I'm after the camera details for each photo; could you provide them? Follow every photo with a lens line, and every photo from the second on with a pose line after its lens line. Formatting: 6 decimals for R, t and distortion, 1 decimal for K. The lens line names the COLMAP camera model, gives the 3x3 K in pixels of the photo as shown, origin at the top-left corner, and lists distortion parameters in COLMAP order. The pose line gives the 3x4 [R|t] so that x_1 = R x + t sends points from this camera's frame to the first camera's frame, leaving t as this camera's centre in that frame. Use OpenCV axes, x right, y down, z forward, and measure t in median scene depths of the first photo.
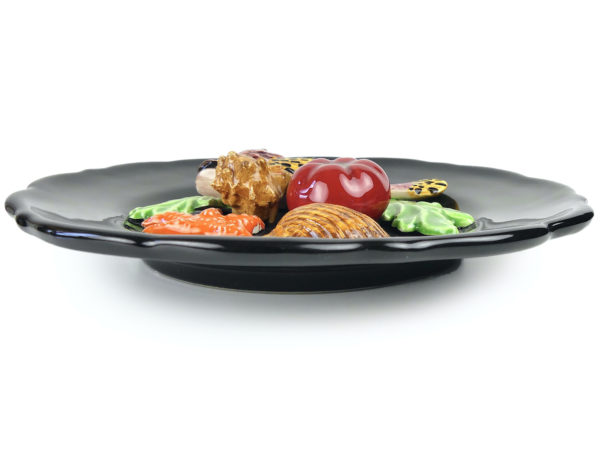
lens RADIAL K [[563.1, 0, 298.1], [0, 563.1, 245.5], [0, 0, 1]] dist [0.000999, 0.001021]
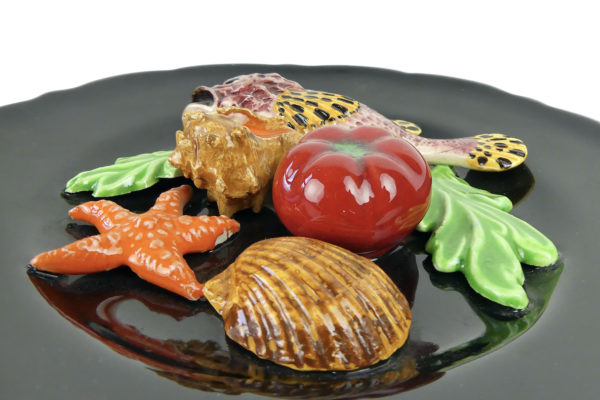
lens RADIAL K [[501.2, 0, 307.8], [0, 501.2, 200.4], [0, 0, 1]] dist [-0.009479, -0.003822]
pose [[0.987032, 0.095819, -0.128788, 0.100692], [-0.061128, 0.966214, 0.250388, -0.226712], [0.148429, -0.239269, 0.959541, 0.428693]]
